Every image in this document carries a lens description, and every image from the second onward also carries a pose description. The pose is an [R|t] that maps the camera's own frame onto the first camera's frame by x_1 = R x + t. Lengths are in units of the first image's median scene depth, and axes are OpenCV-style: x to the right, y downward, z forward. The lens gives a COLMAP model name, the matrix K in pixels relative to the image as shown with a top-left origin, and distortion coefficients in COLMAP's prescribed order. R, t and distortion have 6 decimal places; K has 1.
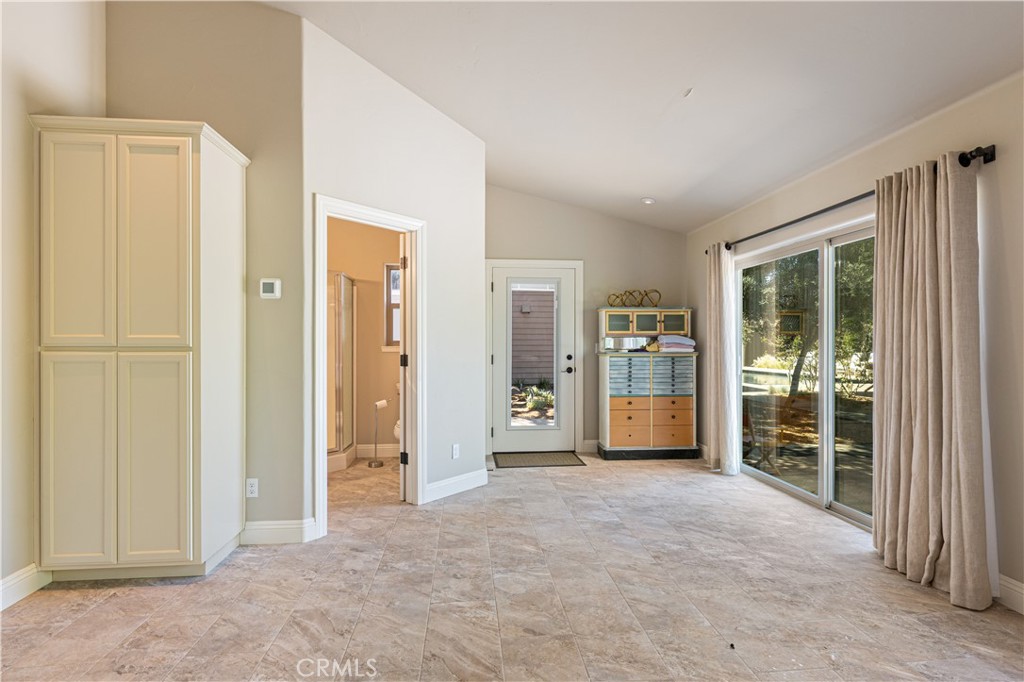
lens RADIAL K [[505.8, 0, 512.0], [0, 505.8, 341.0], [0, 0, 1]] dist [0.000997, 0.000143]
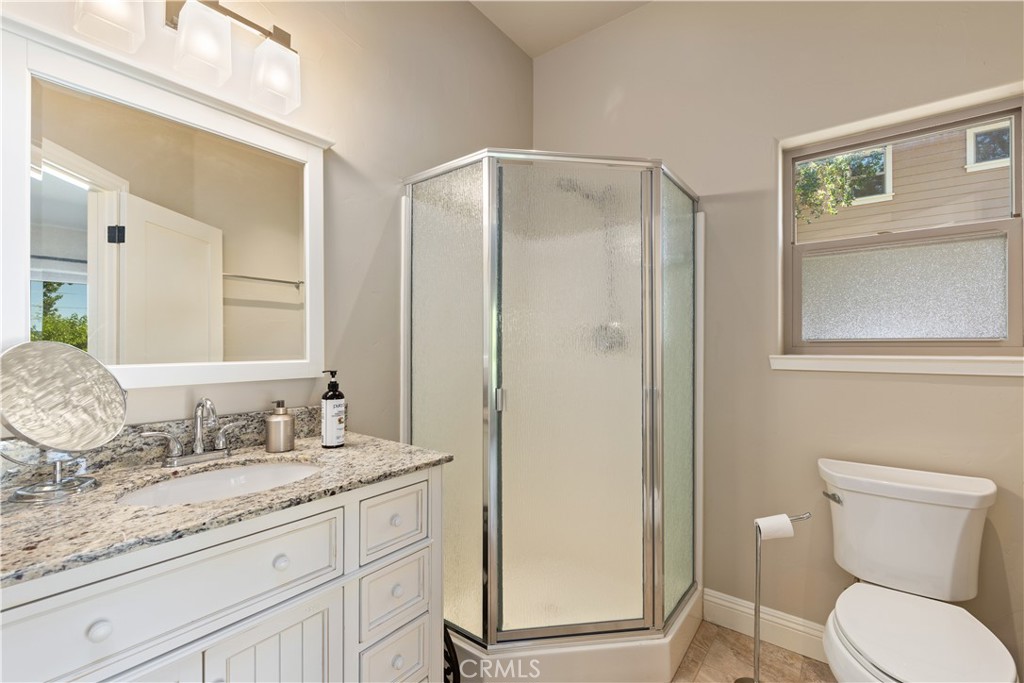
lens RADIAL K [[446.1, 0, 512.0], [0, 446.1, 341.5], [0, 0, 1]] dist [0.000256, 0.000028]
pose [[0.727032, -0.003669, -0.686594, -0.168987], [0.000812, 0.999990, -0.004484, 0.001538], [0.686603, 0.002702, 0.727028, 0.620891]]
